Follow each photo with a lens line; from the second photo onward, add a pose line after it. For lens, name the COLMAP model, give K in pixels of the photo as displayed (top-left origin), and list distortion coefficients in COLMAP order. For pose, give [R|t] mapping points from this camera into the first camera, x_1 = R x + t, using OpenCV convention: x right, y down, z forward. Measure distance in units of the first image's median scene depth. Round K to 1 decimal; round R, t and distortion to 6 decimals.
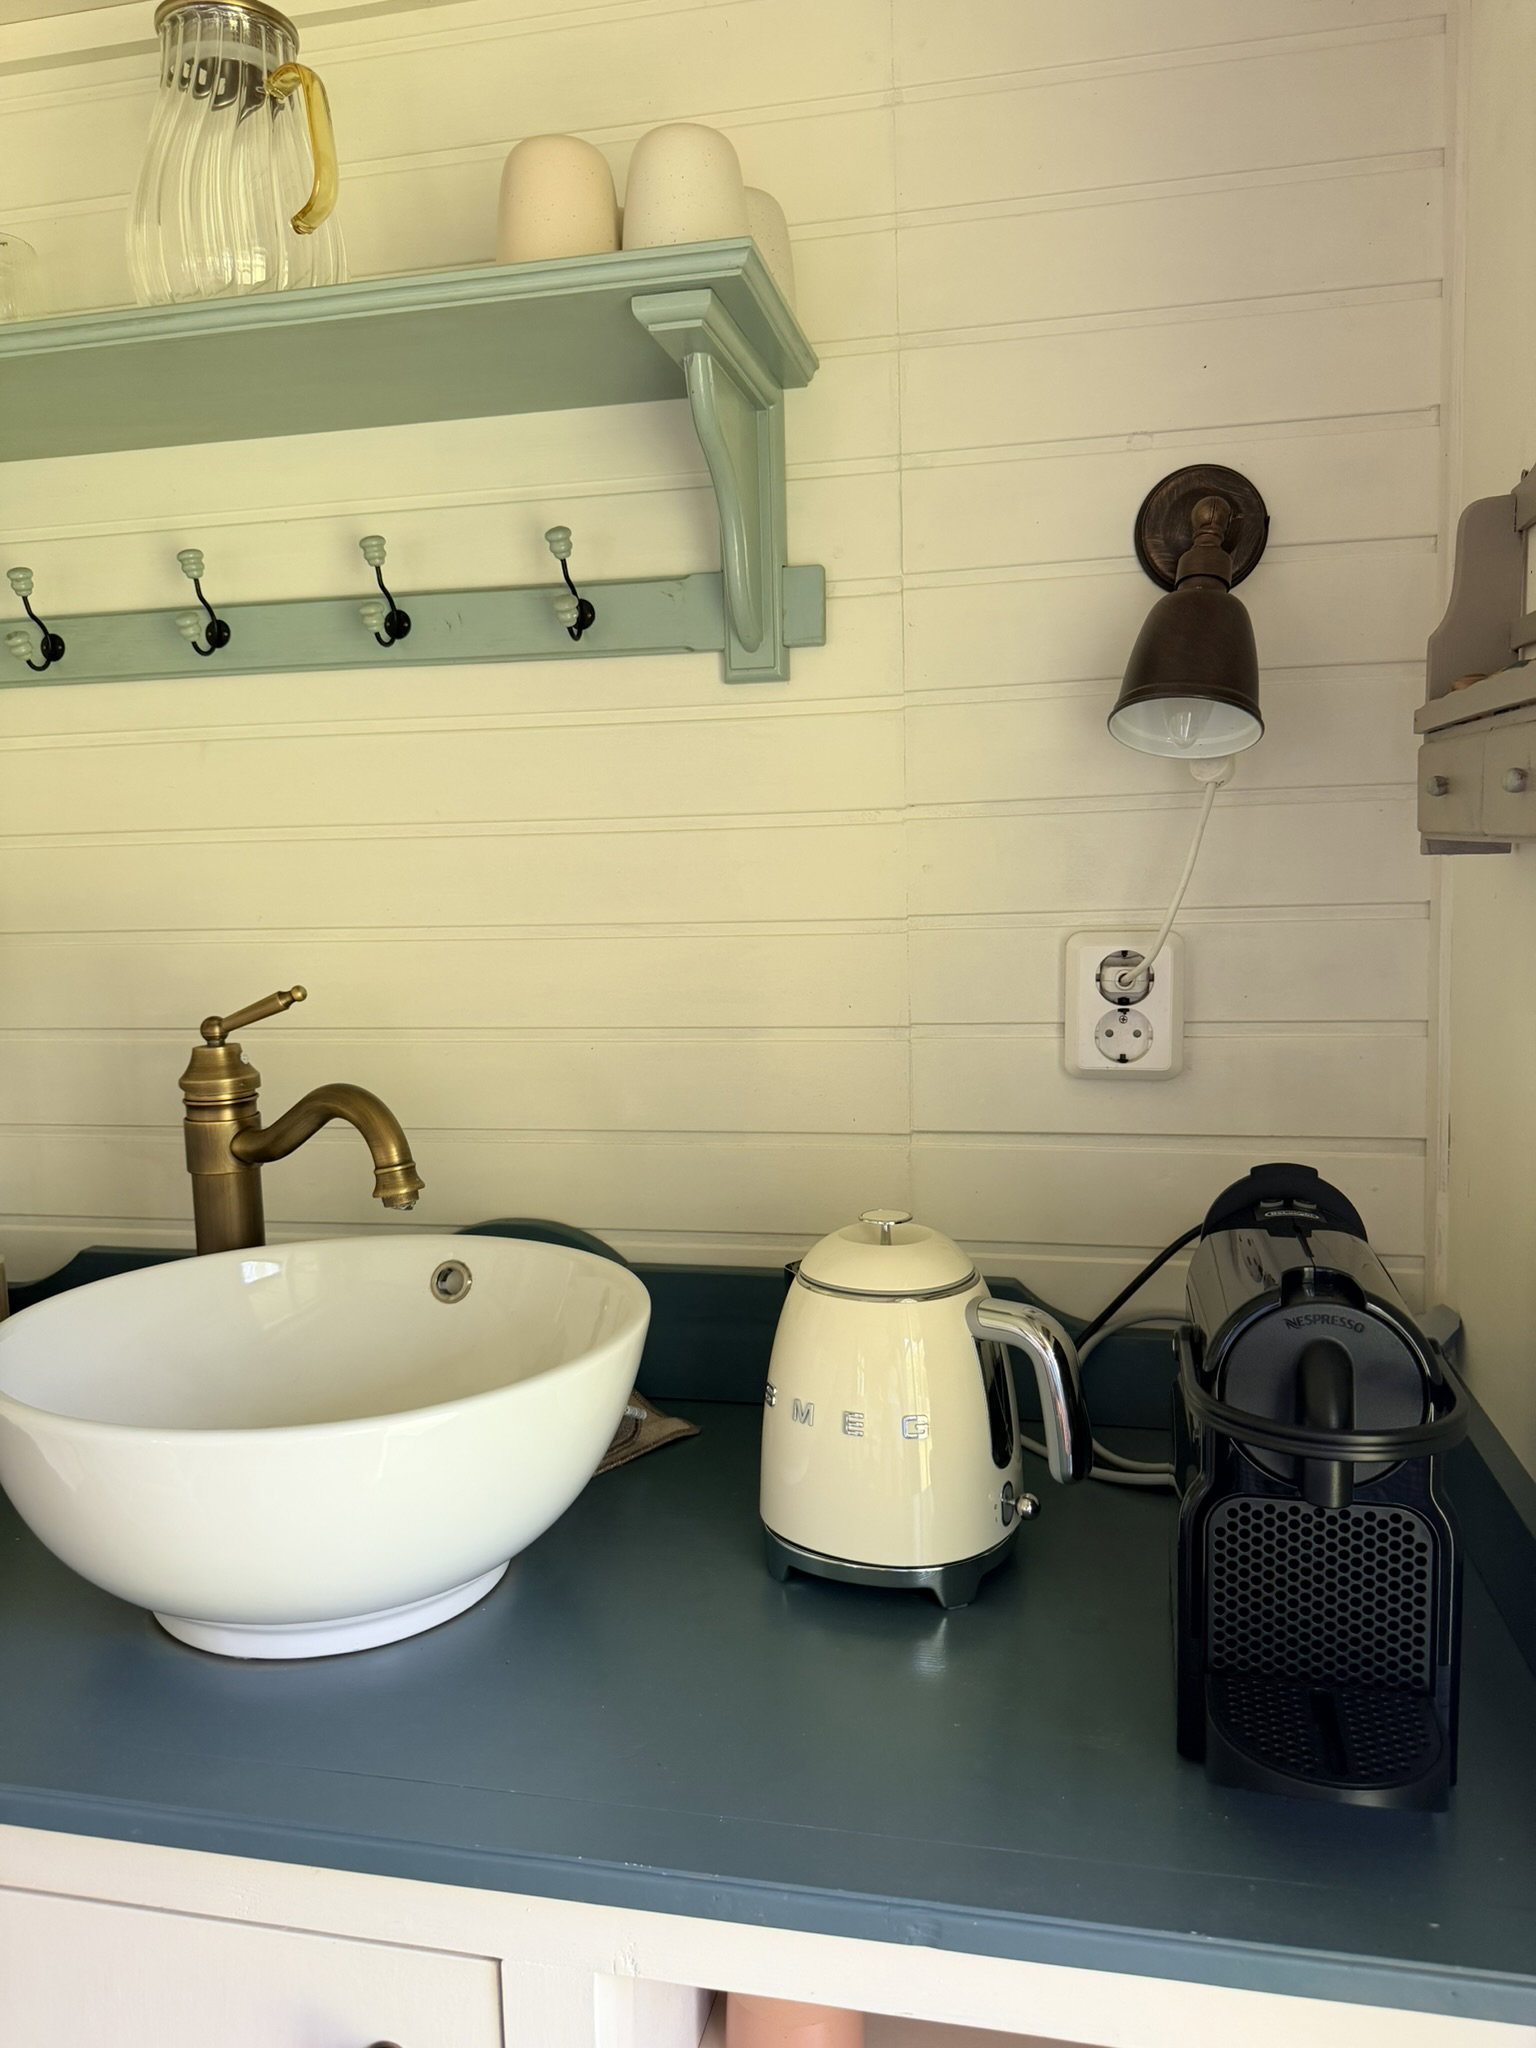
lens RADIAL K [[1448.4, 0, 773.4], [0, 1448.4, 1025.2], [0, 0, 1]] dist [0.026129, -0.041627]
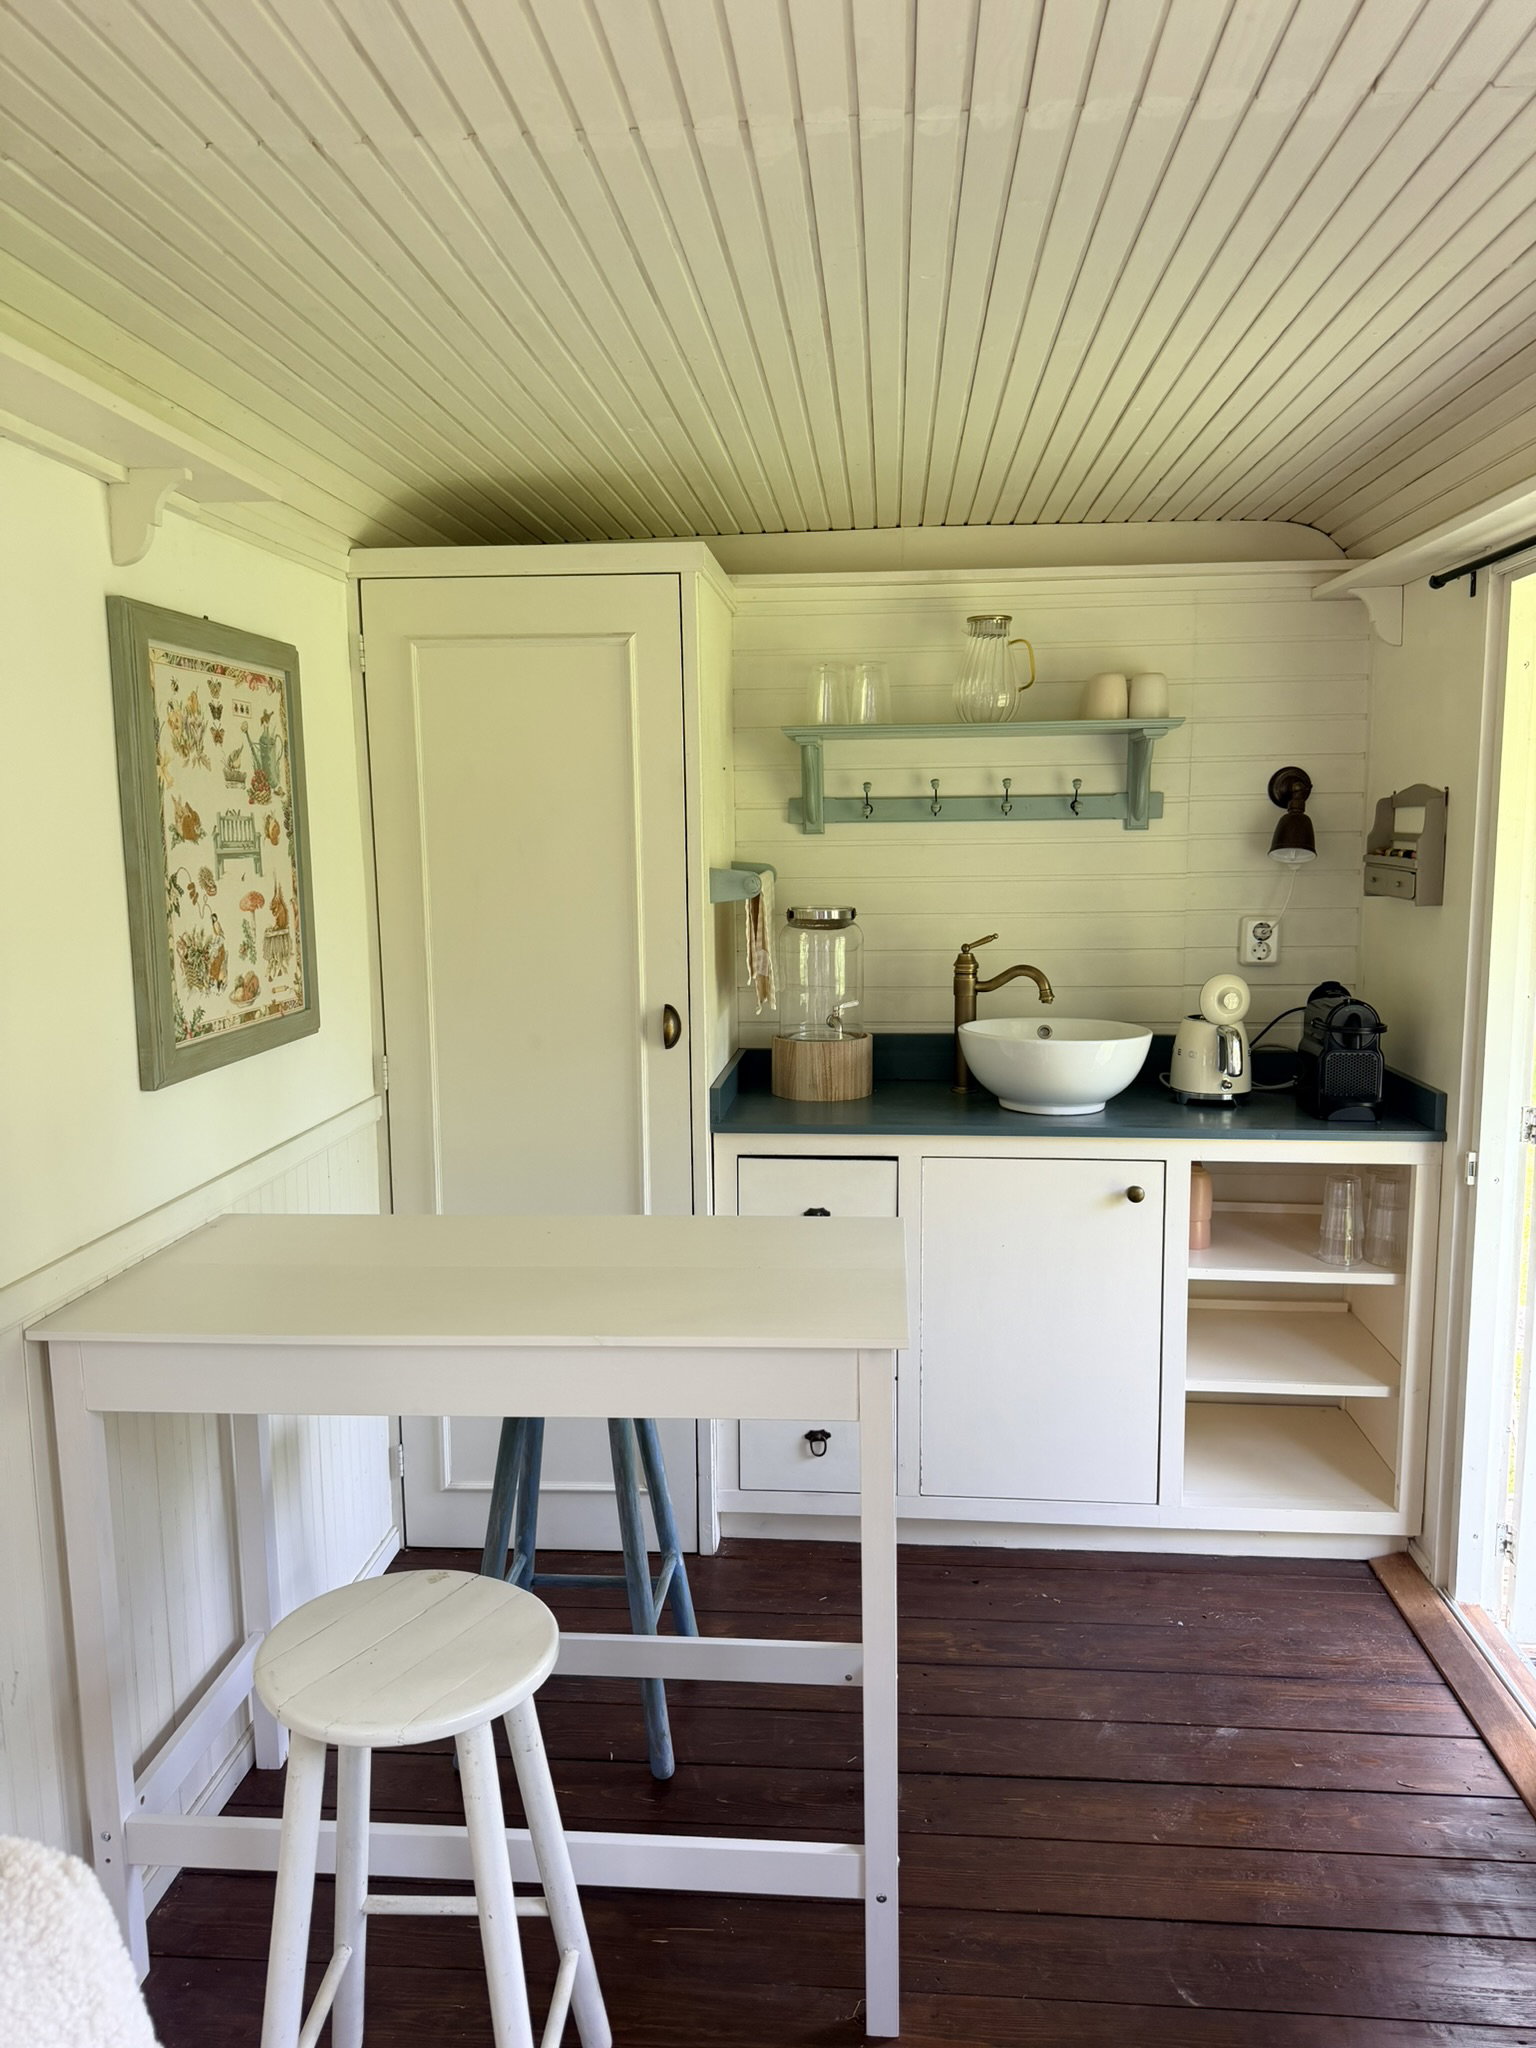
lens RADIAL K [[1448.4, 0, 763.3], [0, 1448.4, 1022.3], [0, 0, 1]] dist [0.026129, -0.041627]
pose [[0.992350, -0.002340, 0.123434, -1.163963], [-0.000048, 0.999813, 0.019343, 0.097889], [-0.123457, -0.019201, 0.992164, -1.884932]]
